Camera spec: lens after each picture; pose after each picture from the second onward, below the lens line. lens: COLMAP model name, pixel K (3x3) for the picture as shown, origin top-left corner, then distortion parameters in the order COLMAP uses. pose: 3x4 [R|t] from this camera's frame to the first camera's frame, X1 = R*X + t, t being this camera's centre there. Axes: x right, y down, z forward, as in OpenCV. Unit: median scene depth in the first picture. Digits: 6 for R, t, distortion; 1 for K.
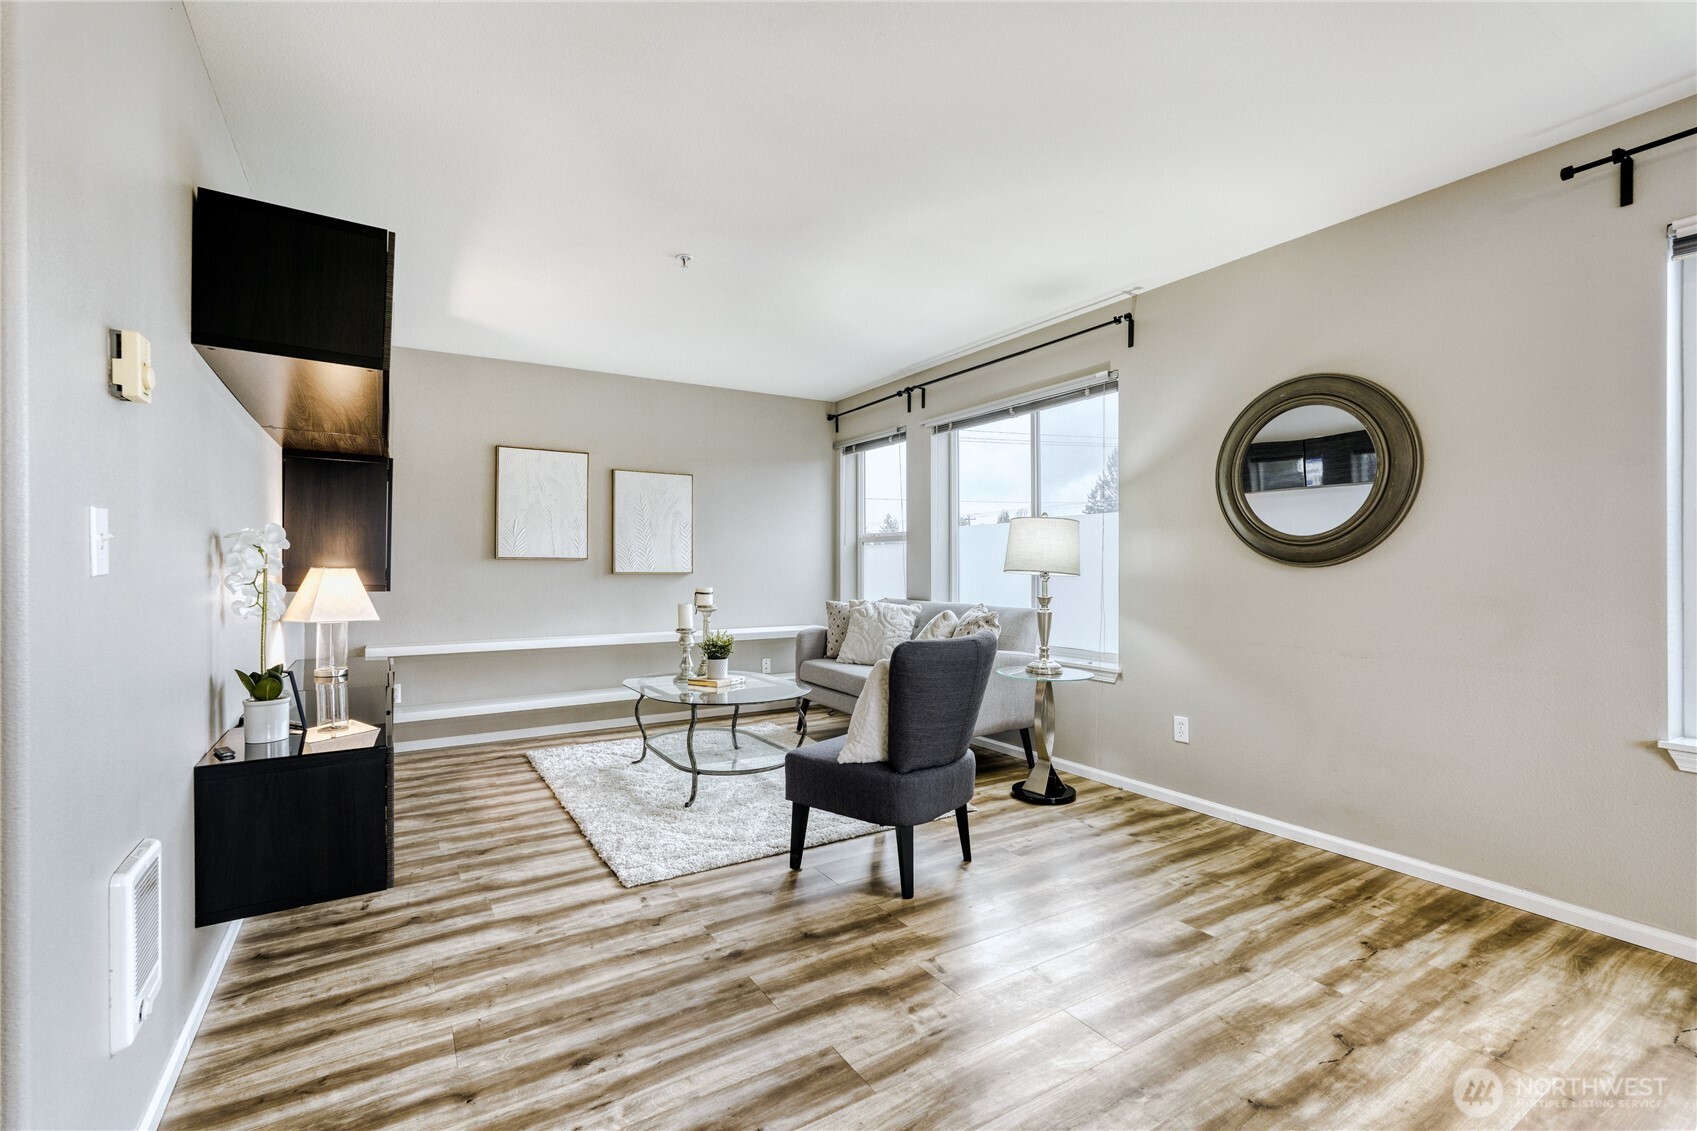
lens RADIAL K [[748.8, 0, 858.9], [0, 748.8, 563.7], [0, 0, 1]] dist [-0.004157, 0.000154]
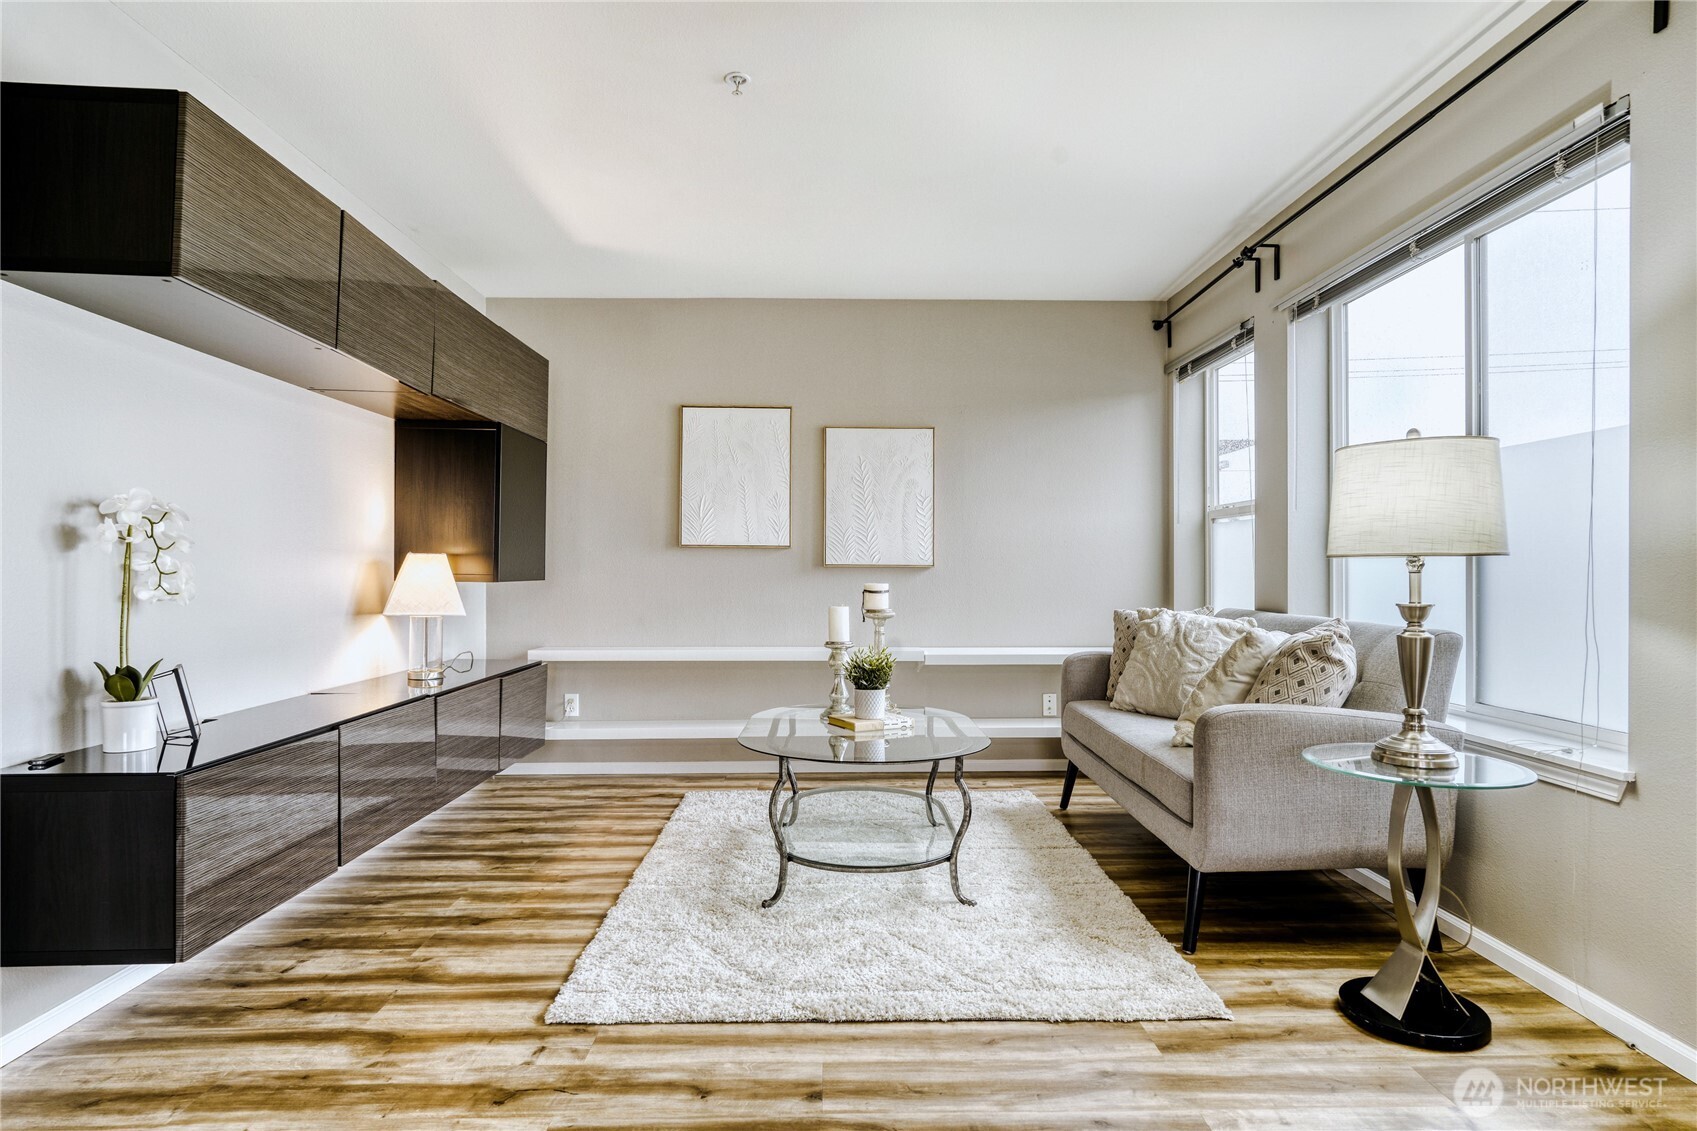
lens RADIAL K [[928.5, 0, 856.7], [0, 928.5, 570.0], [0, 0, 1]] dist [-0.000471, 0.000973]
pose [[0.858563, 0.000336, -0.512708, 0.241066], [0.000447, 0.999999, 0.001403, 0.021005], [0.512707, -0.001434, 0.858562, 0.301364]]
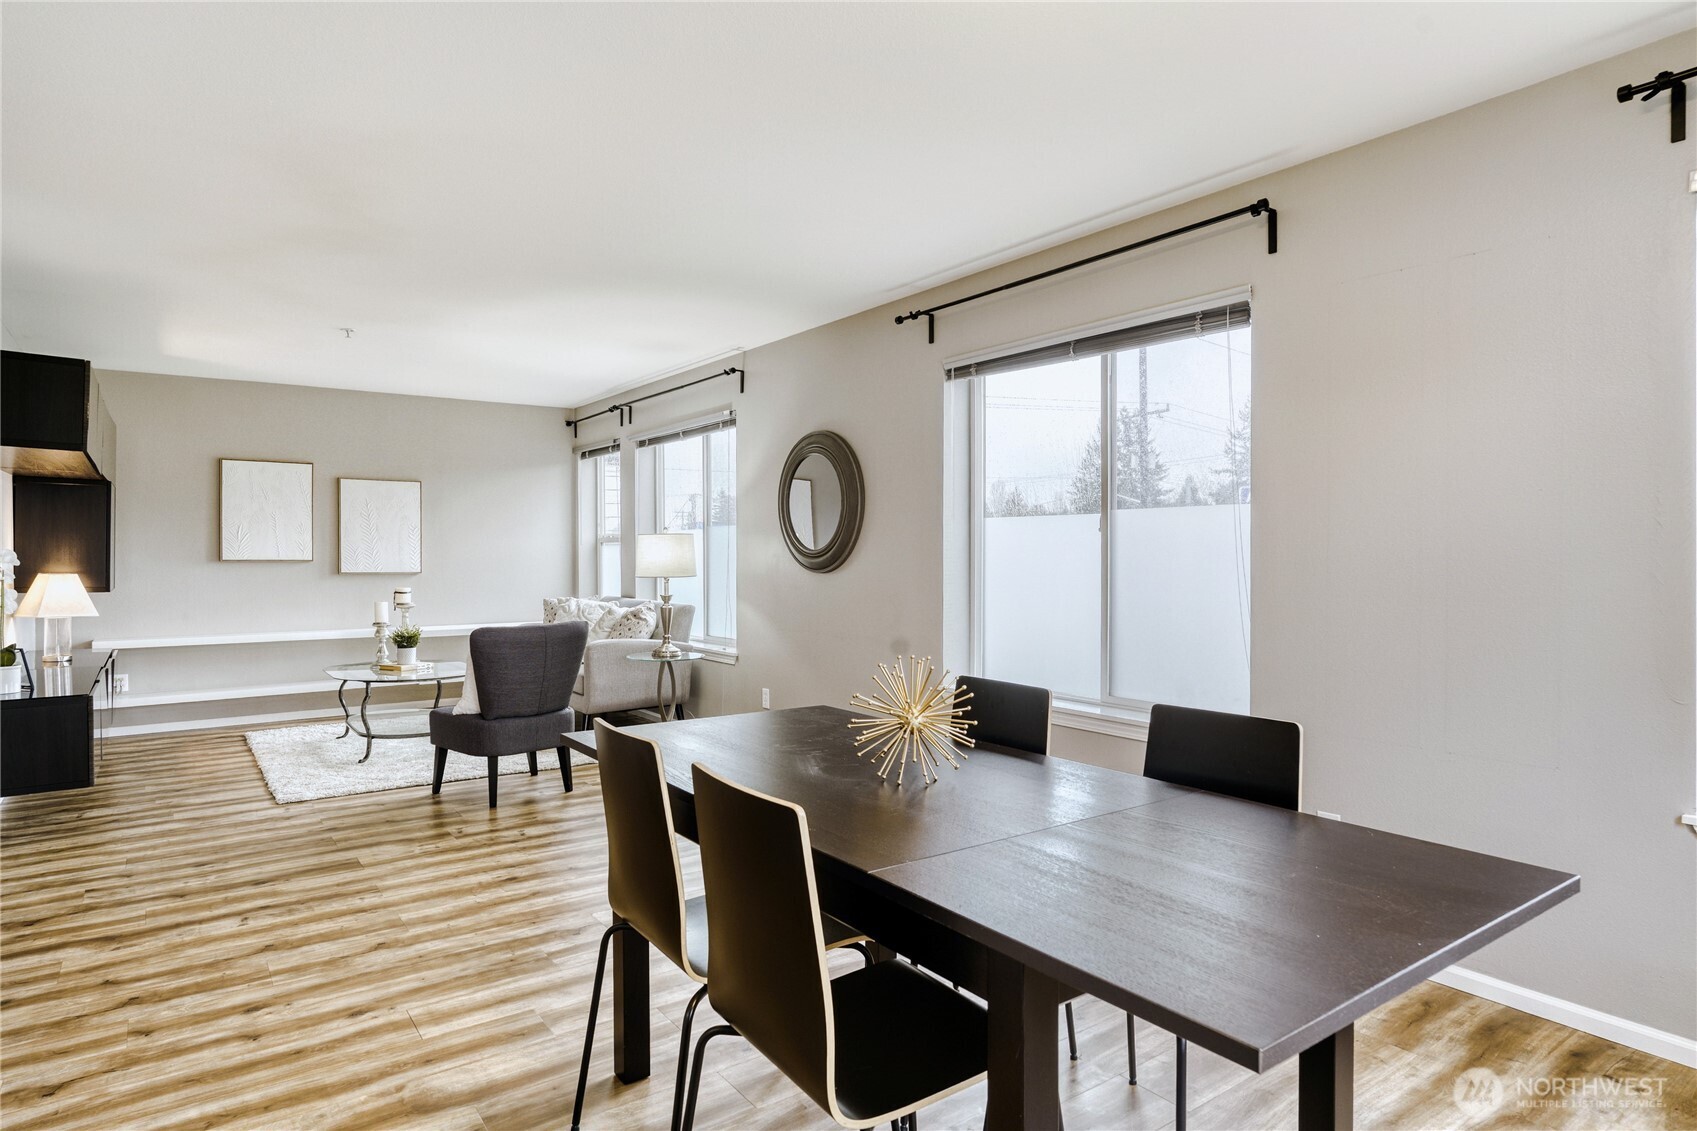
lens RADIAL K [[949.2, 0, 870.4], [0, 949.2, 564.6], [0, 0, 1]] dist [-0.001493, -0.003439]
pose [[0.996844, -0.000679, 0.079376, 0.452125], [-0.000560, 0.999878, 0.015588, -0.030466], [-0.079377, -0.015583, 0.996723, -0.588710]]
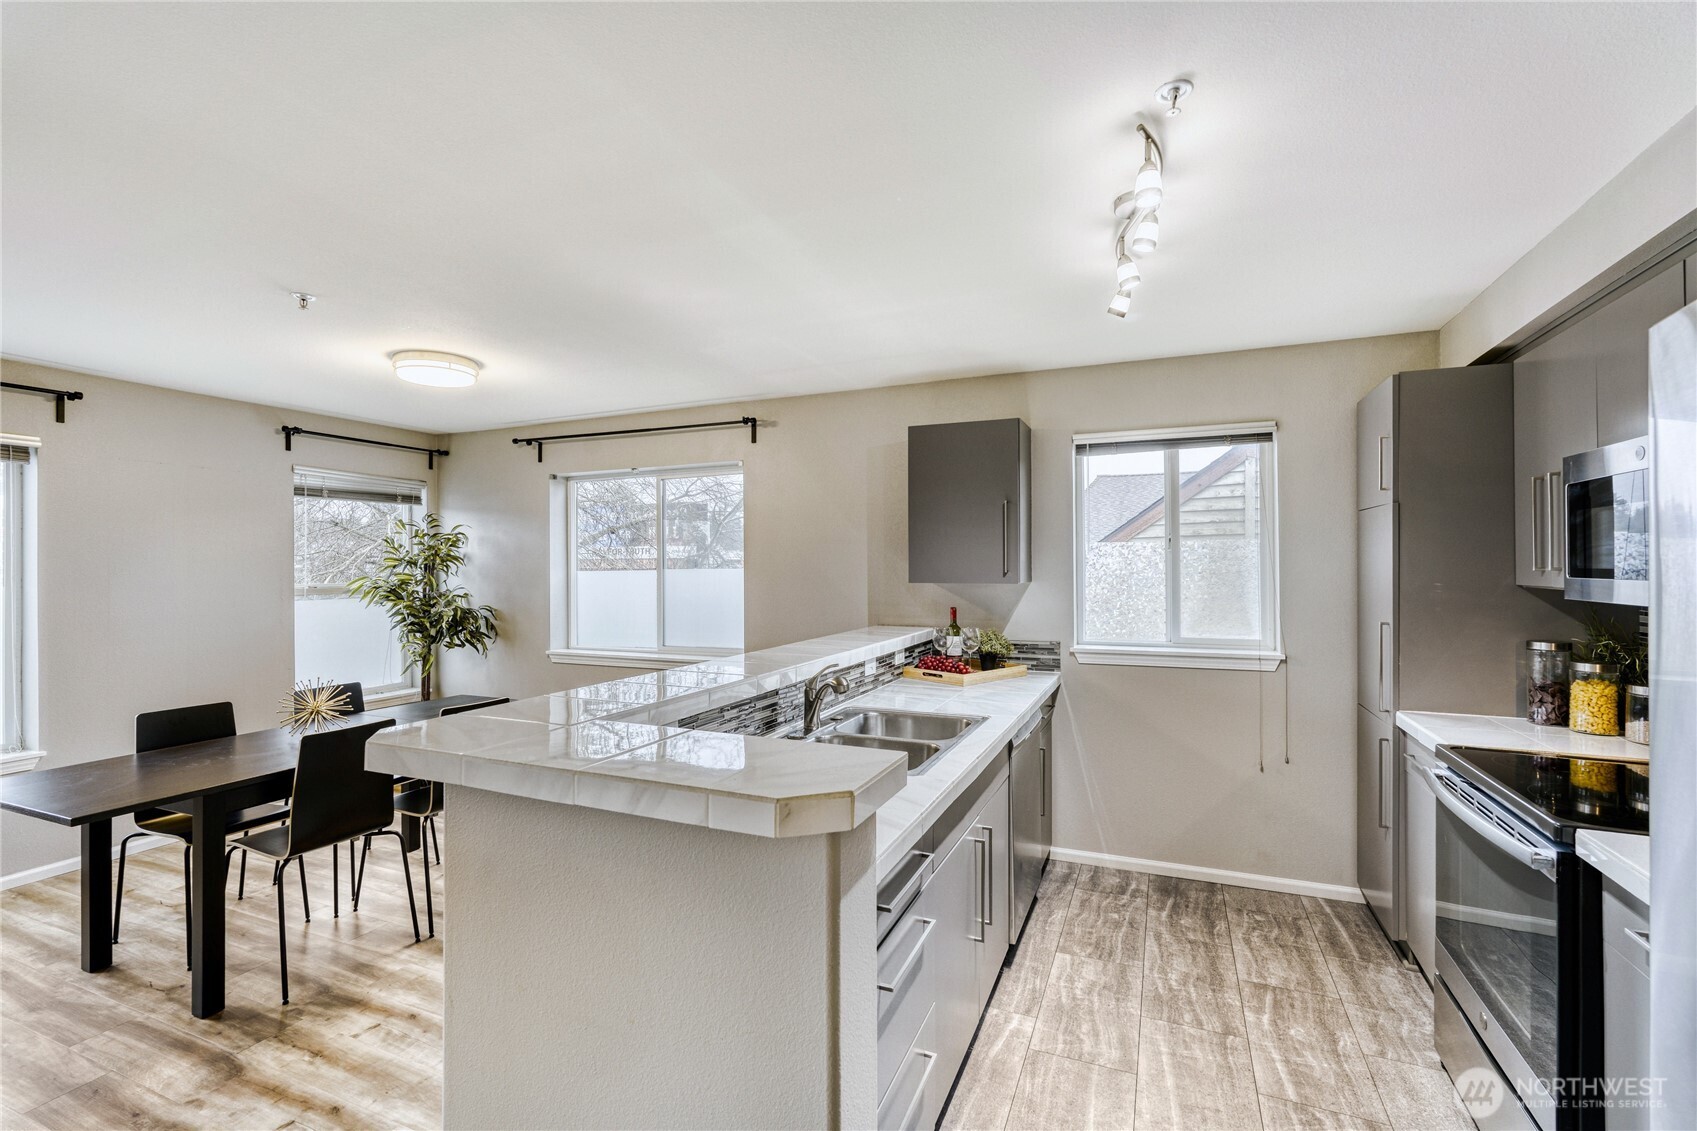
lens RADIAL K [[735.5, 0, 848.5], [0, 735.5, 565.5], [0, 0, 1]] dist [-0.009785, 0.000051]
pose [[-0.559761, 0.007855, 0.828617, -0.515721], [0.004520, 0.999969, -0.006426, -0.091568], [-0.828642, 0.000149, -0.559779, -0.109846]]
